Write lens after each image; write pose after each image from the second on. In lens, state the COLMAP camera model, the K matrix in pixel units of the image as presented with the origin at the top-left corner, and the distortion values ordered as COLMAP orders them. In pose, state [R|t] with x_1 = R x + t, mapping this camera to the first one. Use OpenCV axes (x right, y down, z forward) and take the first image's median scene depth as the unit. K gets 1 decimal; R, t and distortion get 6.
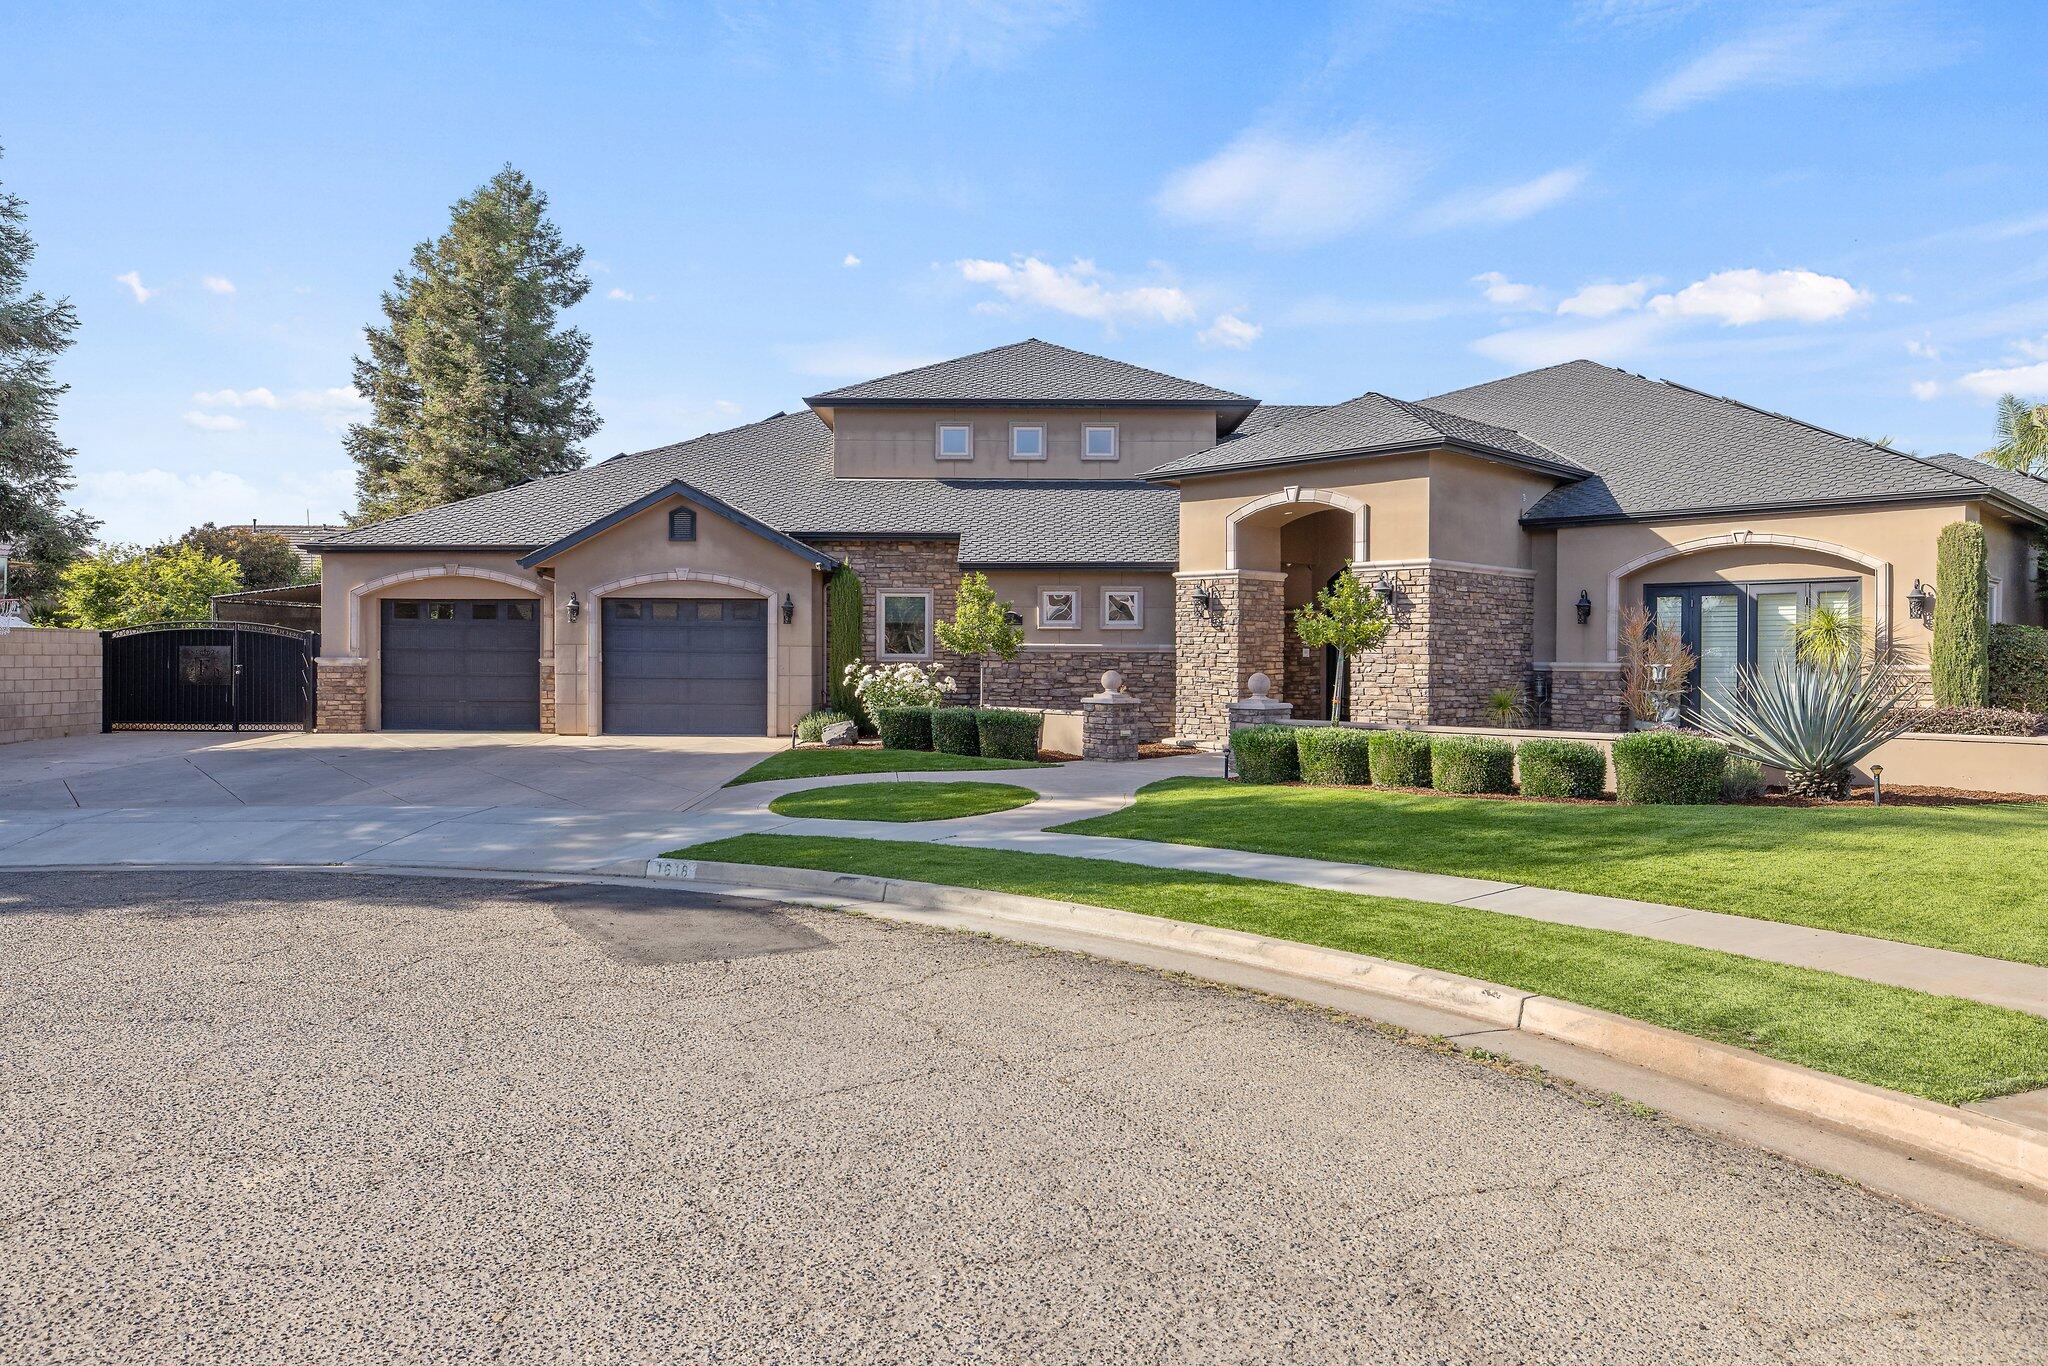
lens RADIAL K [[1352.8, 0, 1050.0], [0, 1352.8, 665.2], [0, 0, 1]] dist [0.014982, -0.002133]
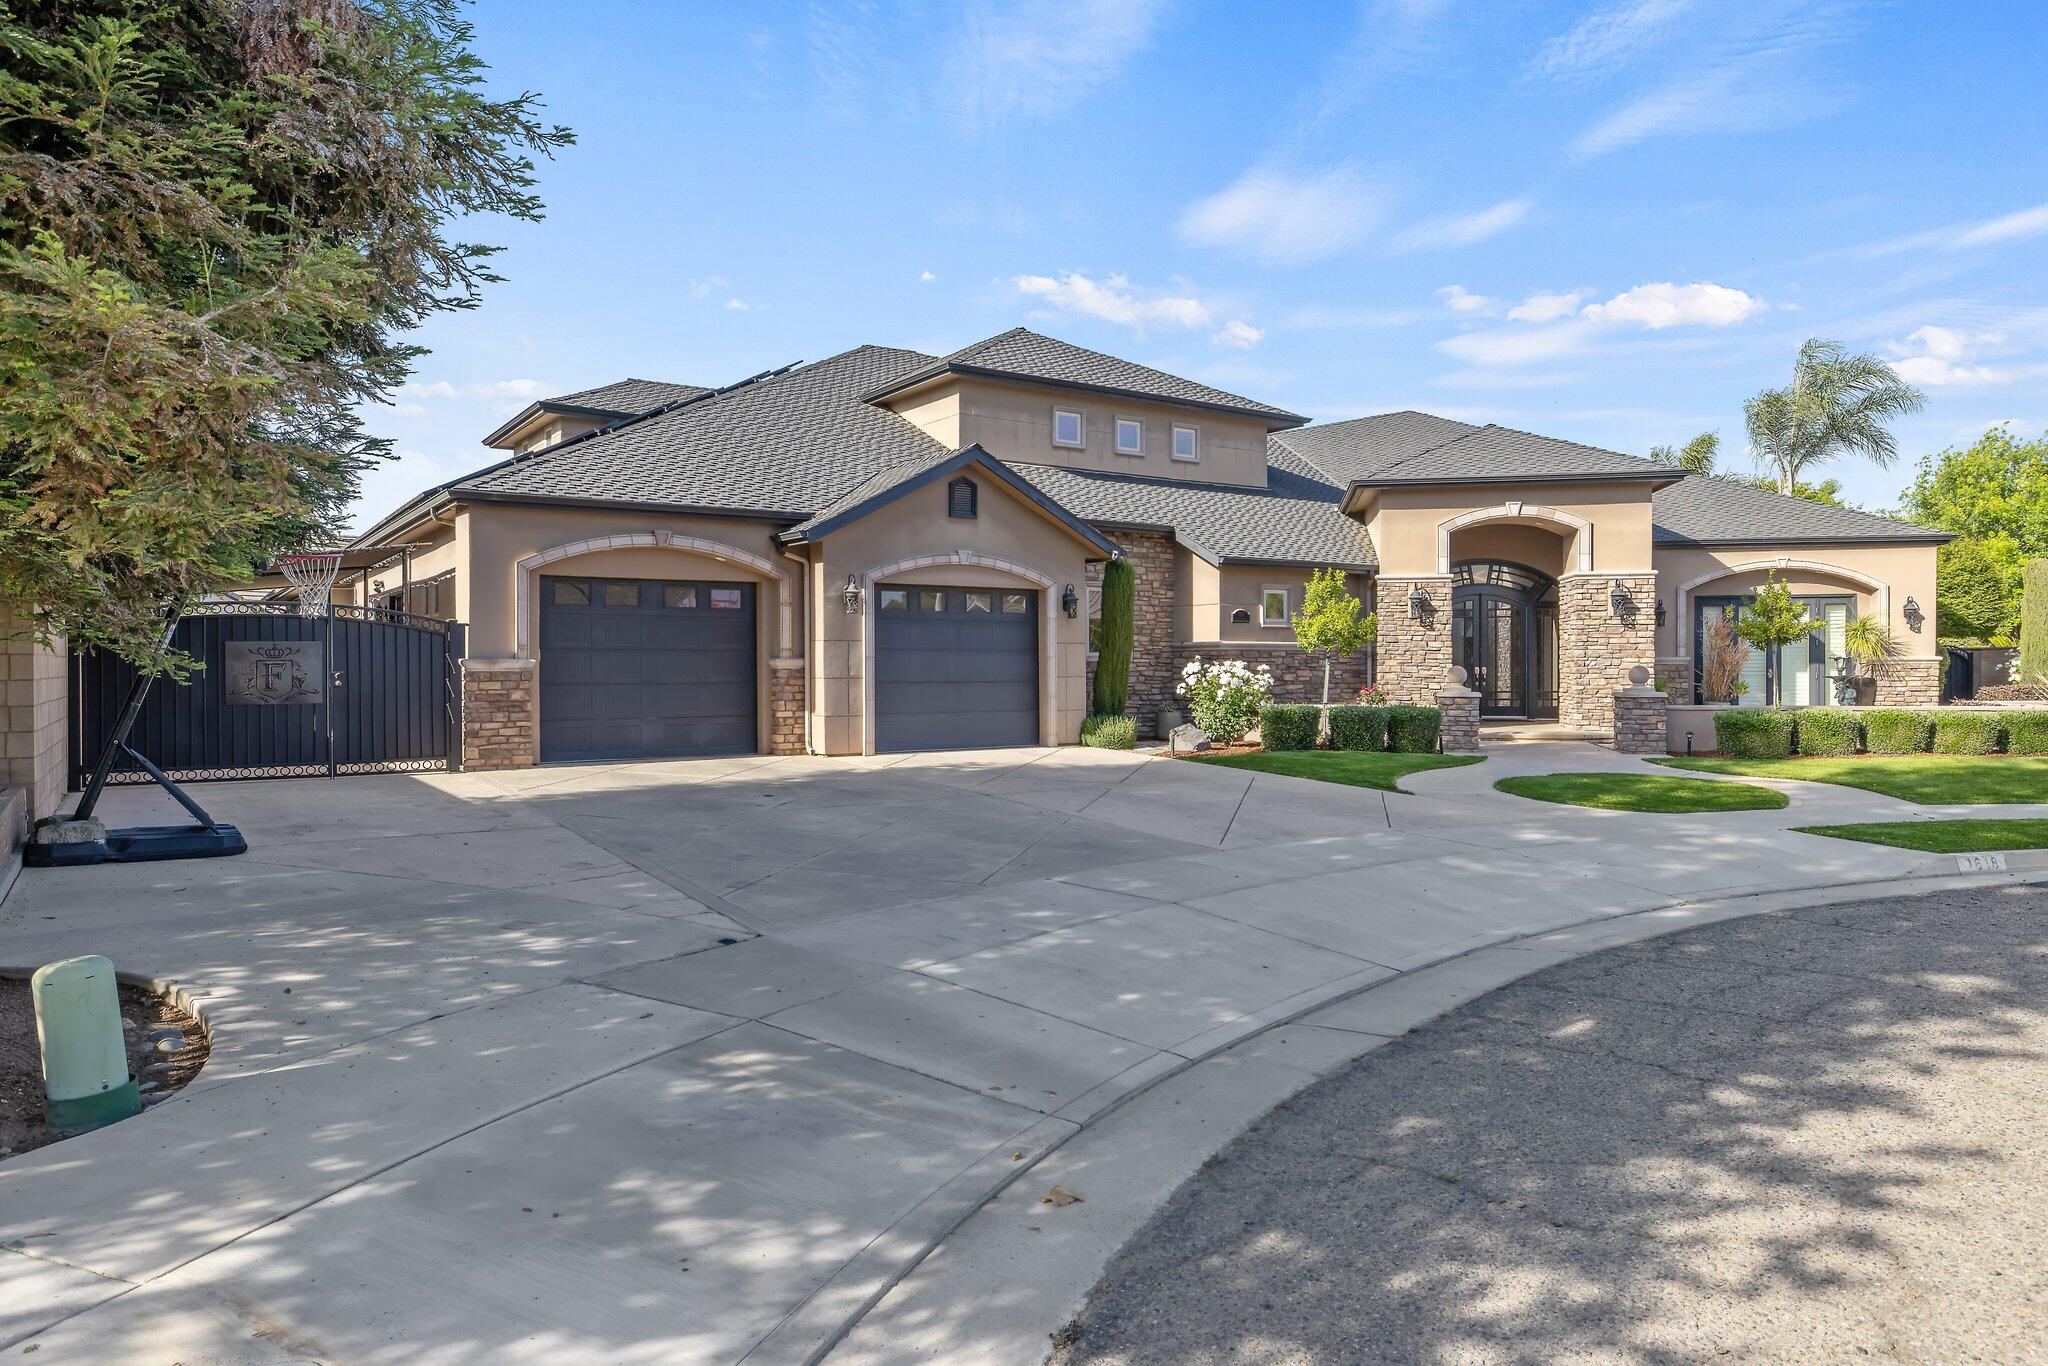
lens RADIAL K [[1271.7, 0, 1063.1], [0, 1271.7, 671.3], [0, 0, 1]] dist [0.023686, -0.000353]
pose [[0.817055, -0.010365, 0.576466, -0.711896], [0.010957, 0.999937, 0.002449, 0.002152], [-0.576455, 0.004315, 0.817118, 0.336935]]
